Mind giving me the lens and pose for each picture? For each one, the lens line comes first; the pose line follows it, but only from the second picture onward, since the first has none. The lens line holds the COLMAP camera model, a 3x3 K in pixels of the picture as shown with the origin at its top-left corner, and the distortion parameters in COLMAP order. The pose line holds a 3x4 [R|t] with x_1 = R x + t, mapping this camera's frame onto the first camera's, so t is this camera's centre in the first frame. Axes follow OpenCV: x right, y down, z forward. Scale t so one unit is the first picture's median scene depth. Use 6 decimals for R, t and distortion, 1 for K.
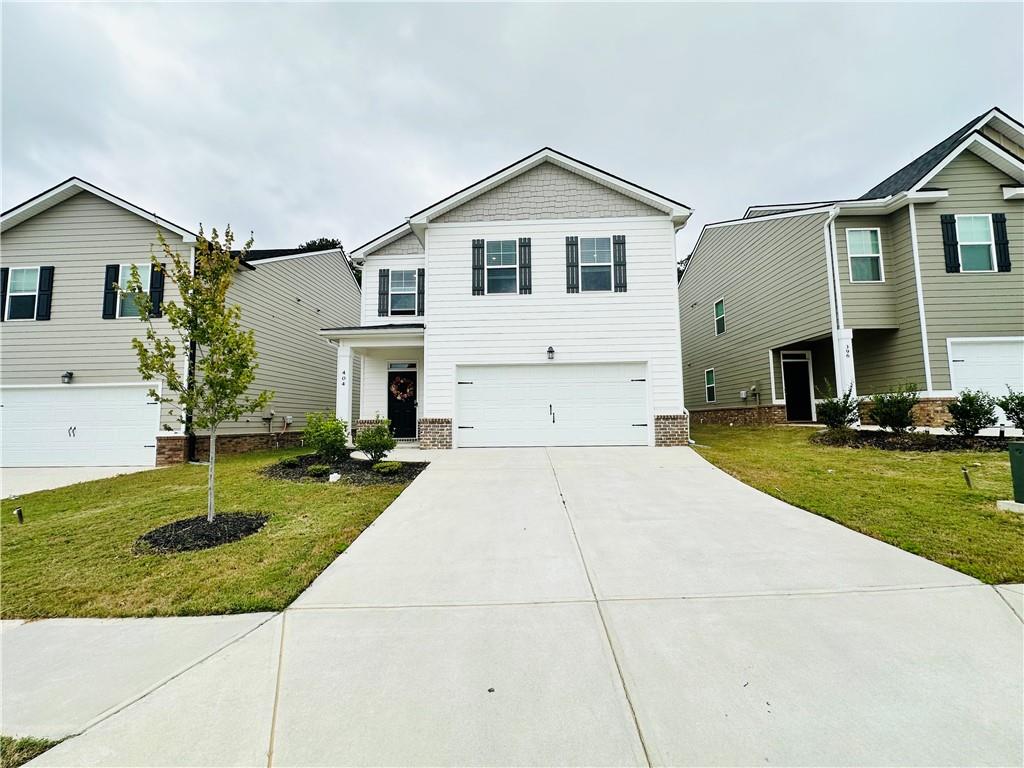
lens RADIAL K [[408.5, 0, 512.4], [0, 408.5, 385.1], [0, 0, 1]] dist [-0.002552, 0.000160]
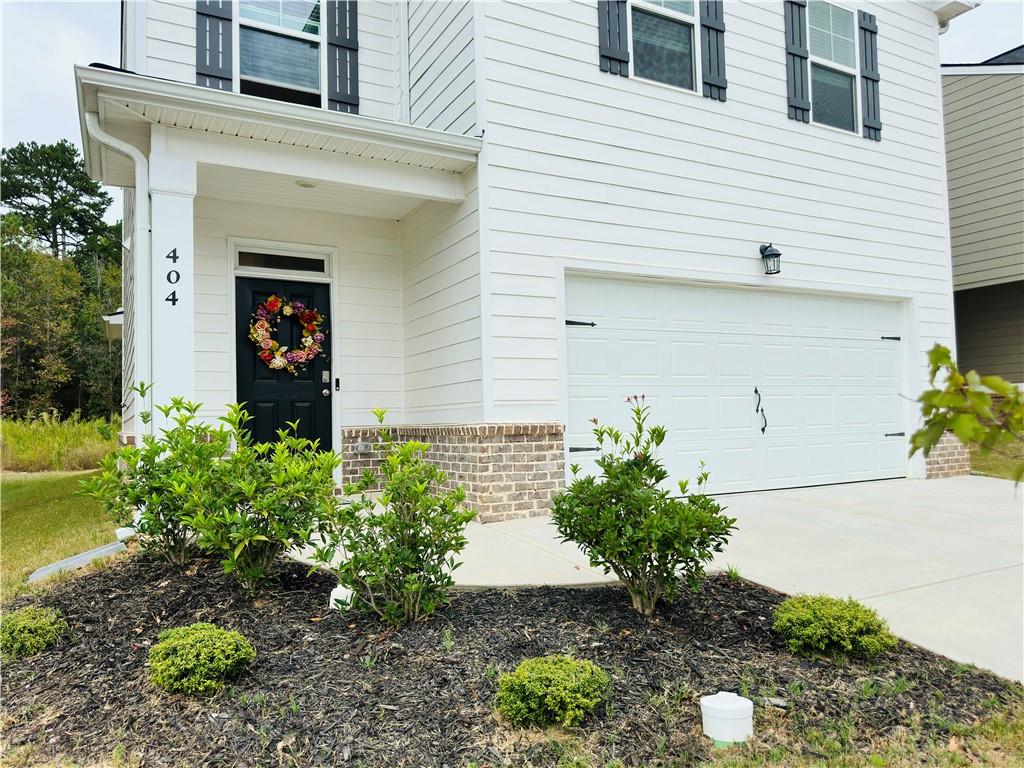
lens RADIAL K [[713.0, 0, 513.8], [0, 713.0, 389.0], [0, 0, 1]] dist [0.119103, -0.166728]
pose [[0.857878, 0.013153, 0.513686, -0.473482], [-0.029981, 0.999251, 0.024485, 0.037724], [-0.512979, -0.036406, 0.857629, 0.495949]]
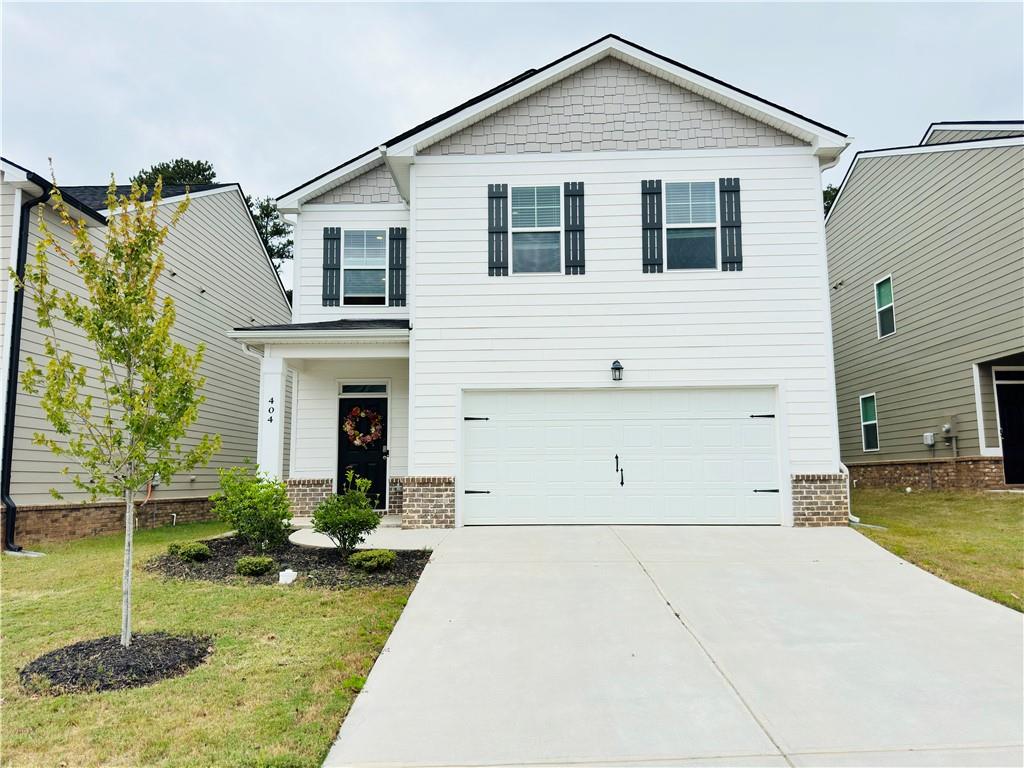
lens RADIAL K [[713.0, 0, 513.8], [0, 713.0, 389.0], [0, 0, 1]] dist [0.119103, -0.166728]
pose [[0.999878, 0.005042, 0.014795, -0.075053], [-0.004478, 0.999272, -0.037892, -0.009377], [-0.014975, 0.037822, 0.999172, -0.065253]]
